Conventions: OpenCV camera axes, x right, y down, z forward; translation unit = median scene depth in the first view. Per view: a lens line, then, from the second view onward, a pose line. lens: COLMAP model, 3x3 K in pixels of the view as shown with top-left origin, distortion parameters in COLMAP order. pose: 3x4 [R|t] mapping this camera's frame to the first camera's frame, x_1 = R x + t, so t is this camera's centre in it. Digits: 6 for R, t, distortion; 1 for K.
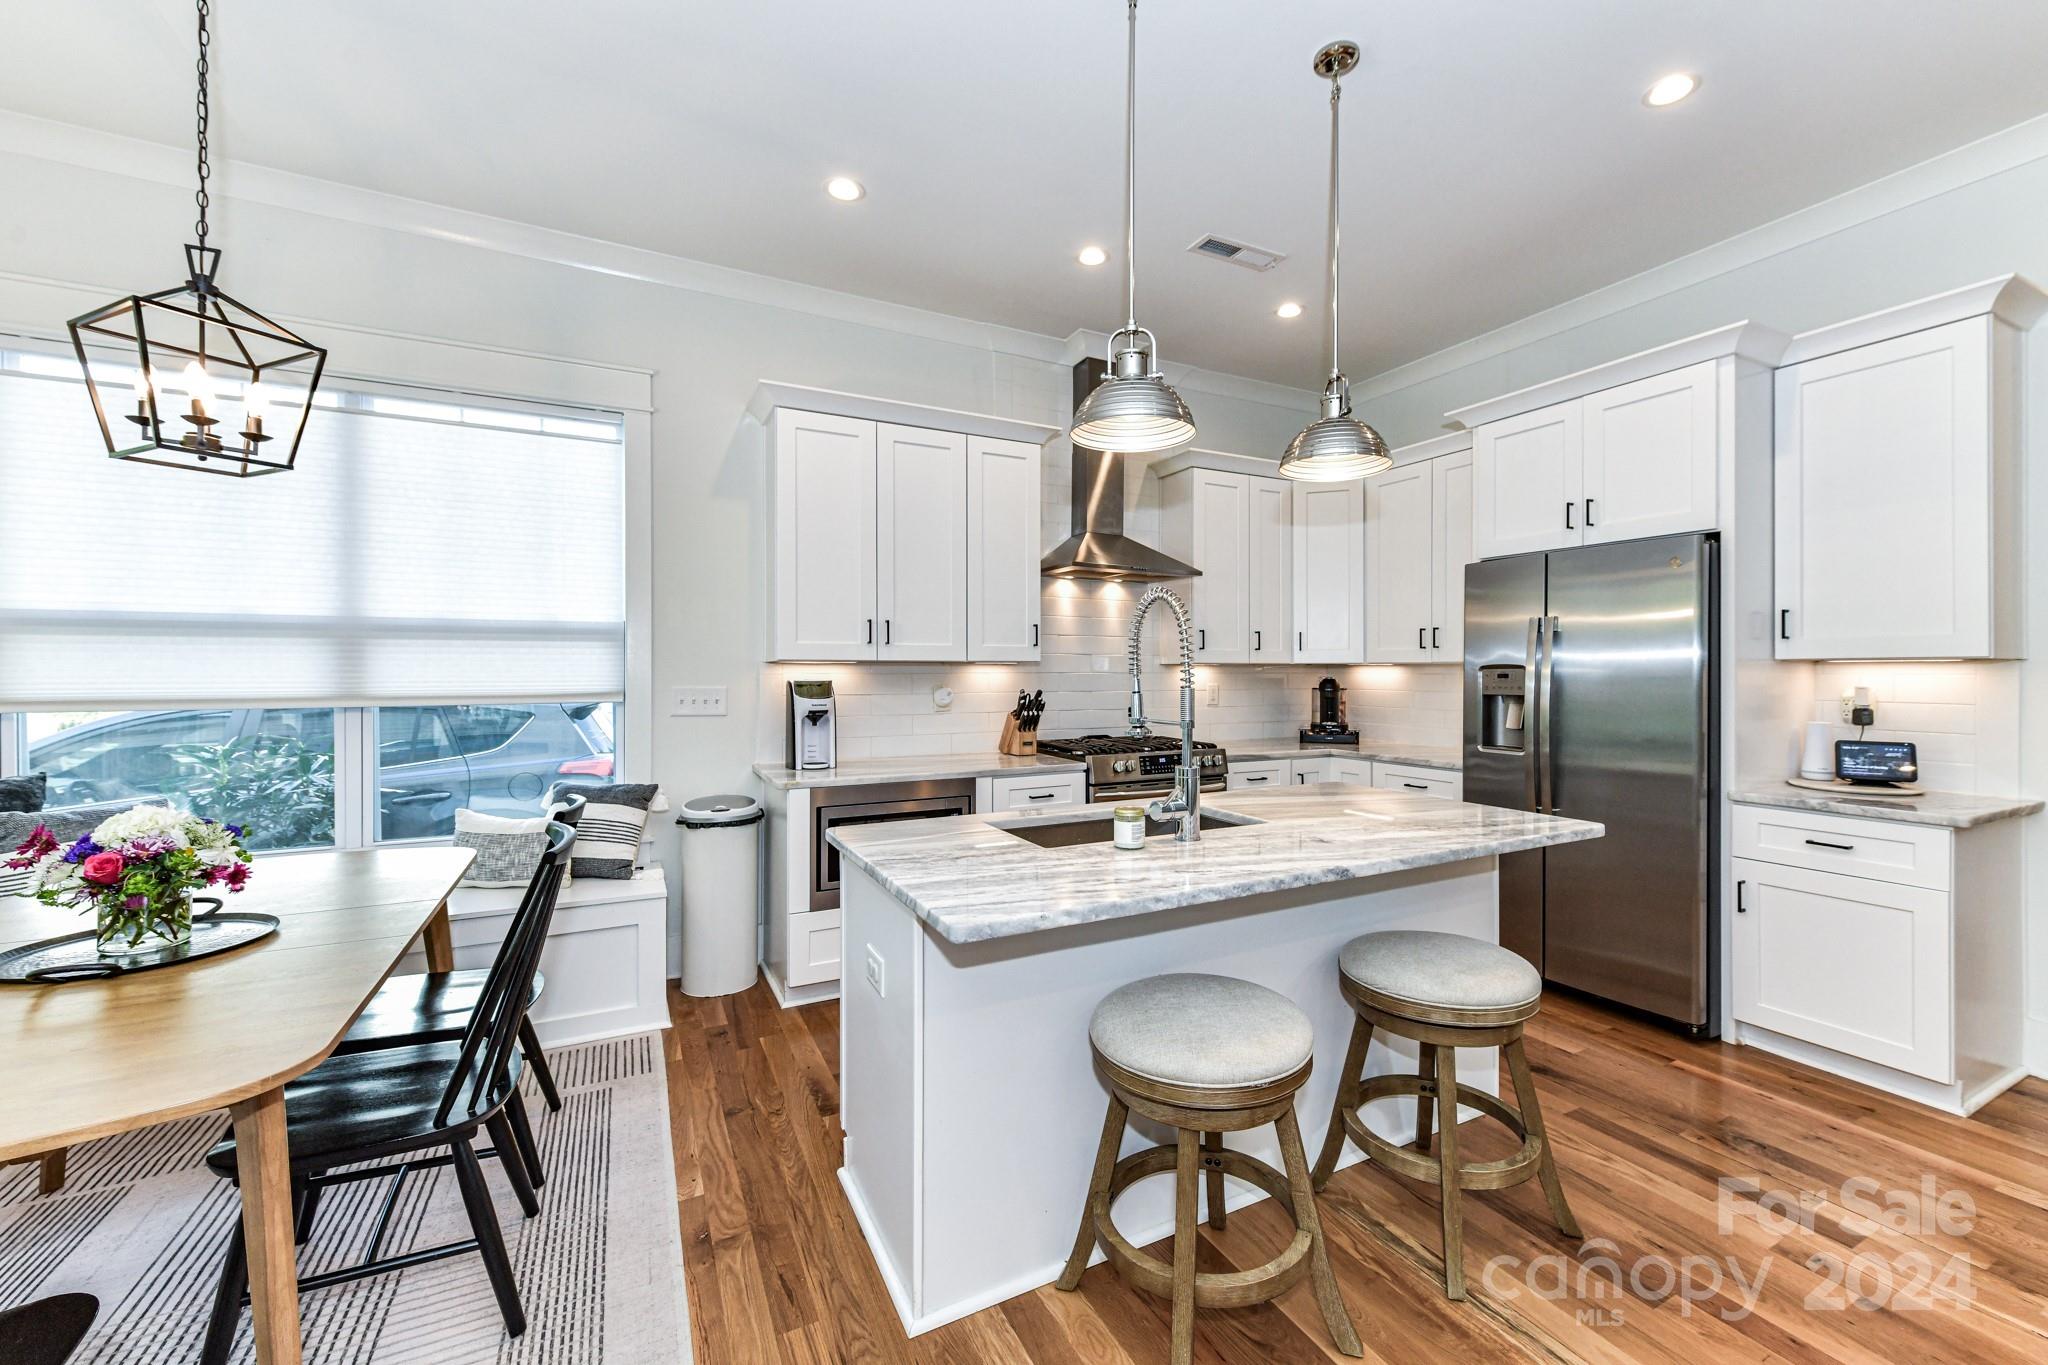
lens RADIAL K [[838.5, 0, 1086.4], [0, 838.5, 673.4], [0, 0, 1]] dist [-0.001364, -0.000502]
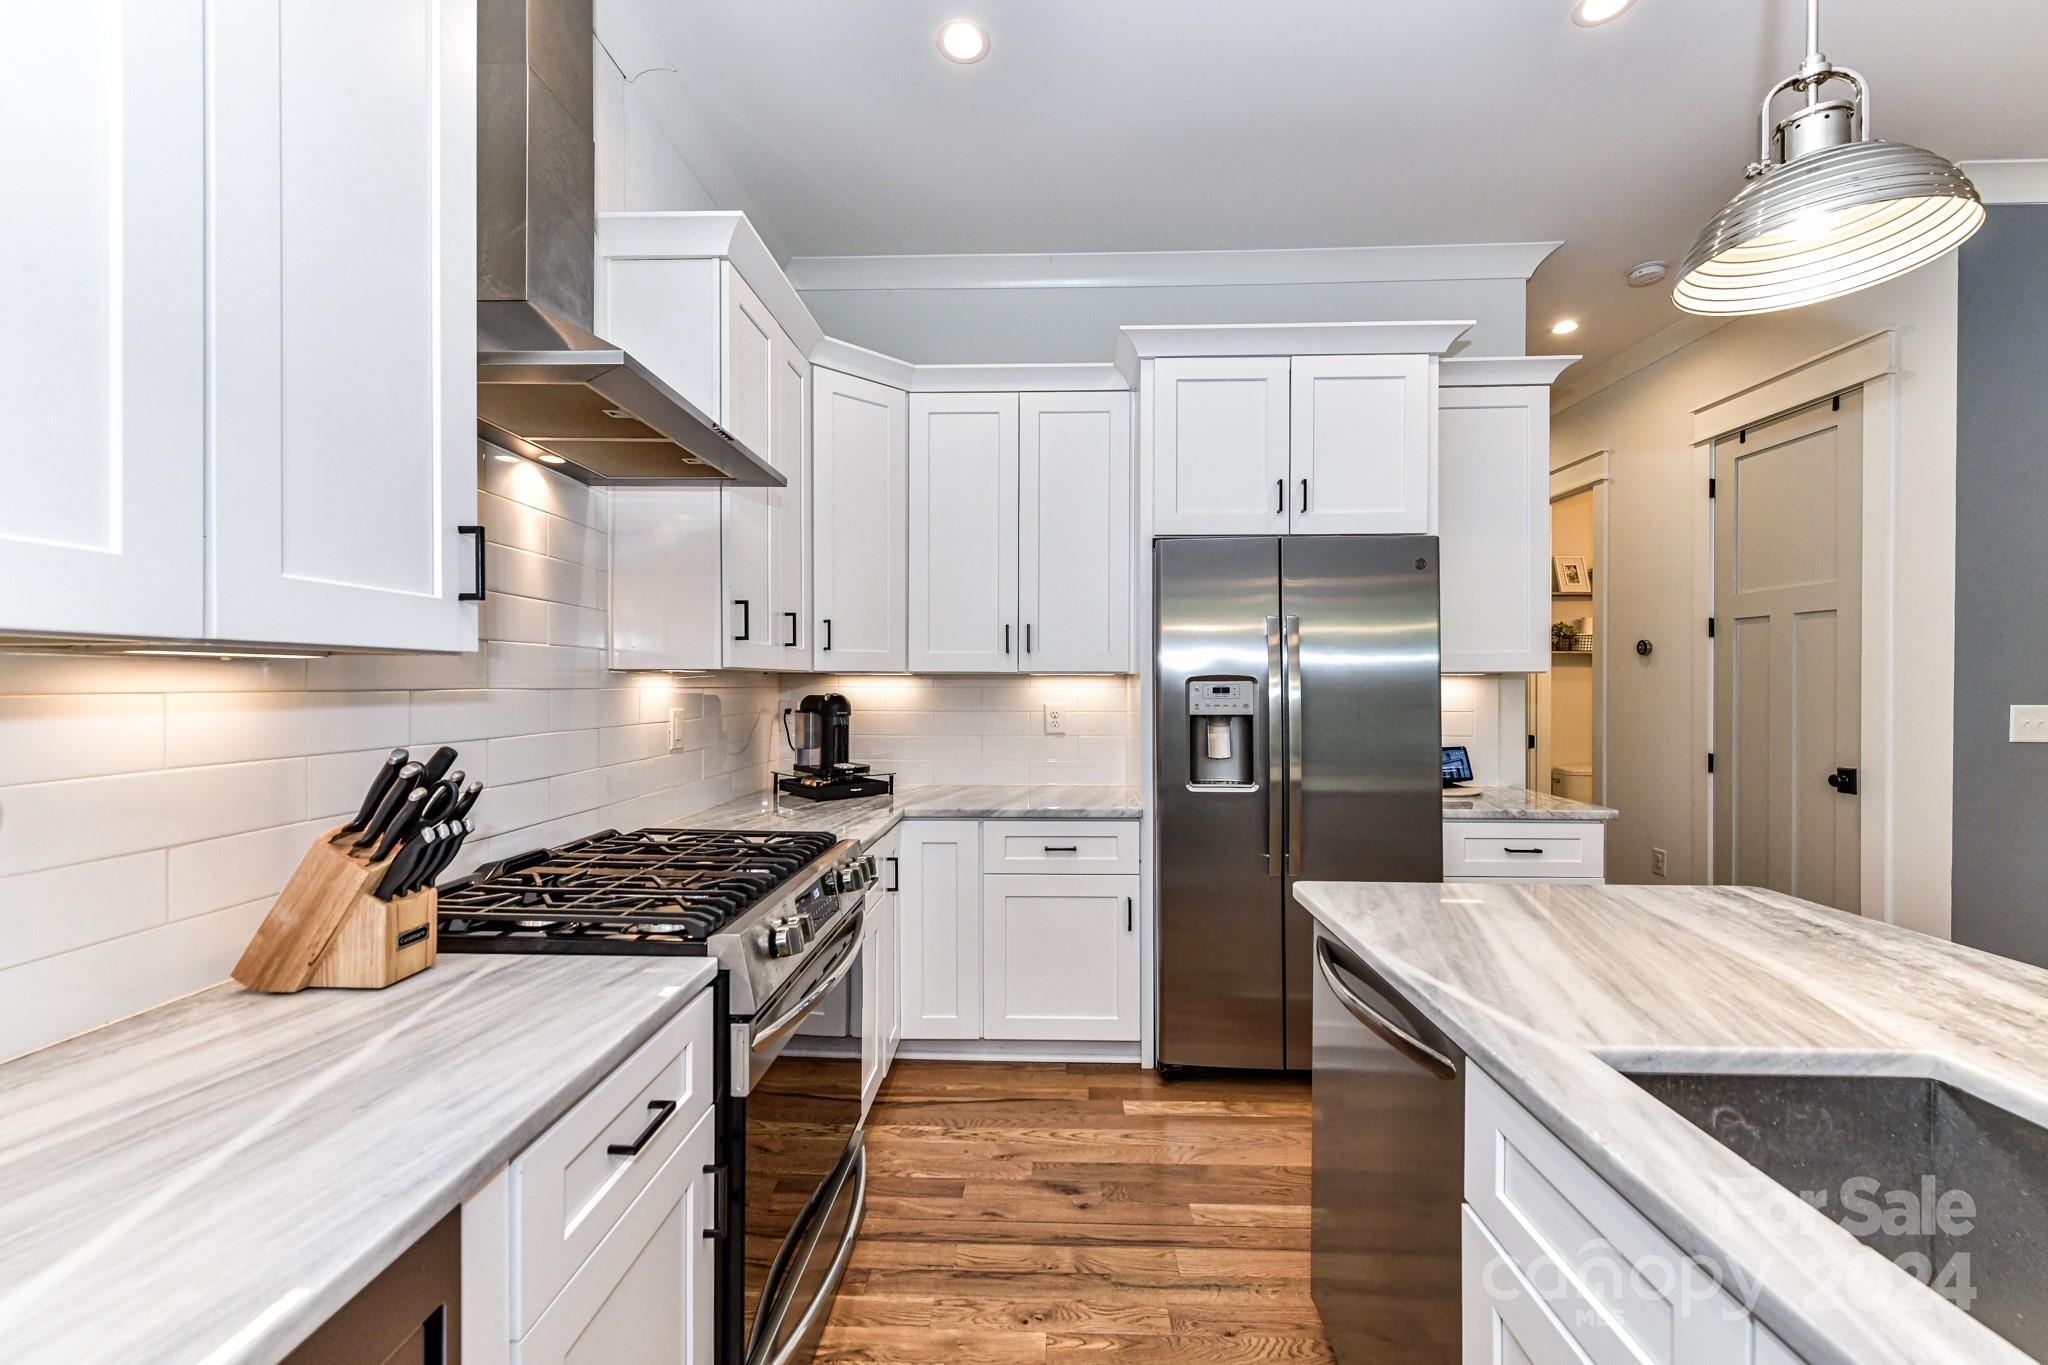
lens RADIAL K [[815.5, 0, 1024.0], [0, 815.5, 682.5], [0, 0, 1]] dist [0.001473, -0.000319]
pose [[0.514443, -0.001137, 0.857524, -0.244970], [0.002092, 0.999998, 0.000071, -0.004789], [-0.857522, 0.001758, 0.514444, 0.815904]]
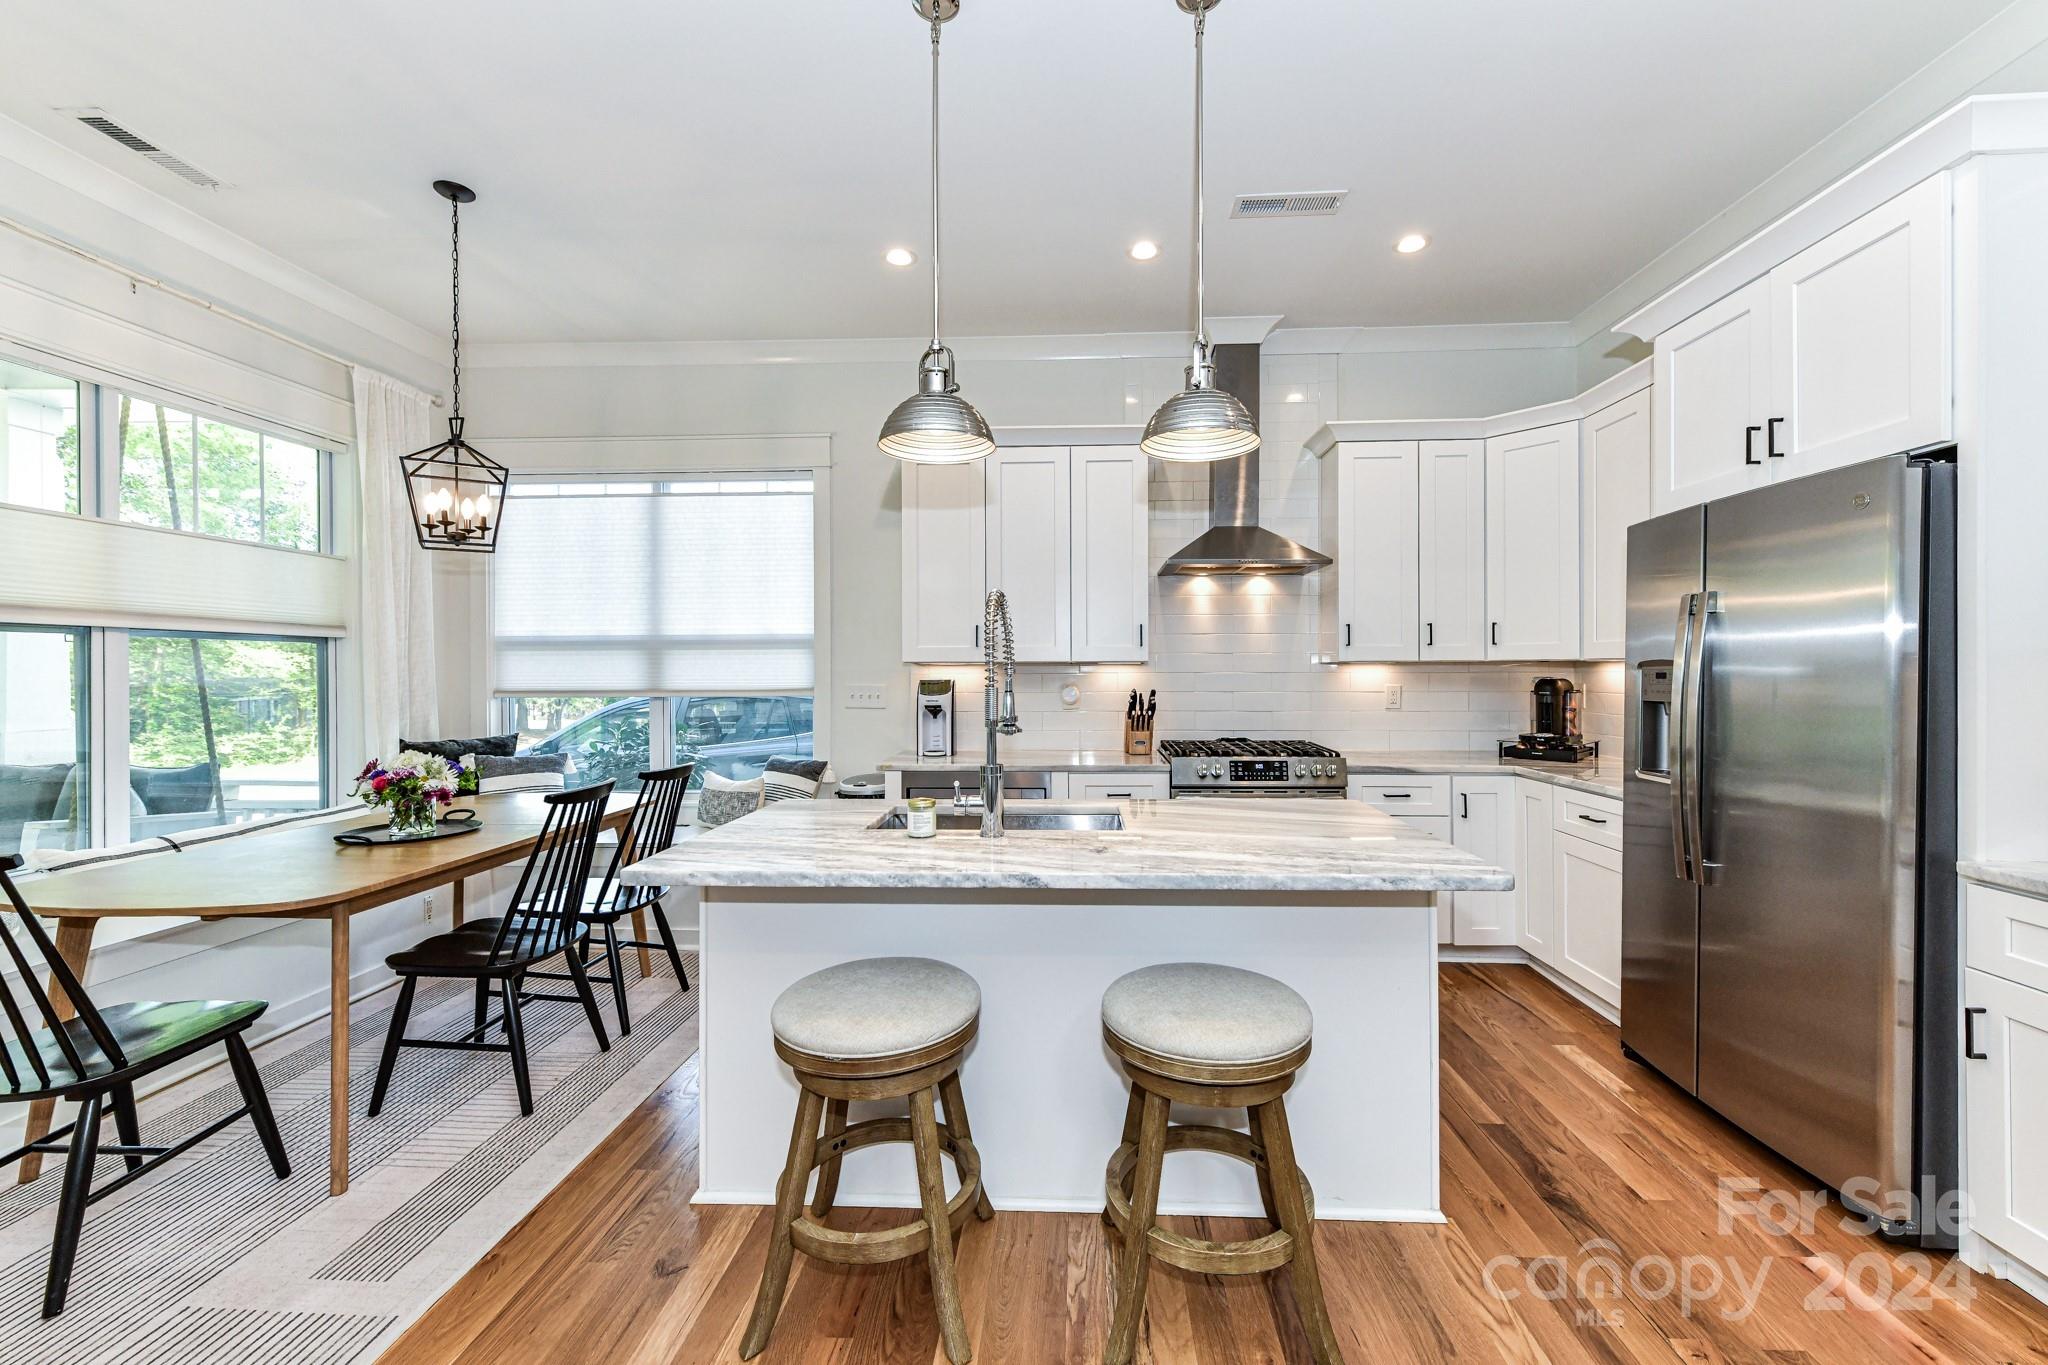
lens RADIAL K [[833.9, 0, 1046.4], [0, 833.9, 676.3], [0, 0, 1]] dist [0.005197, -0.002961]
pose [[0.854137, 0.000126, -0.520047, 0.442209], [0.001840, 0.999993, 0.003263, 0.000354], [0.520044, -0.003744, 0.854131, 0.104551]]
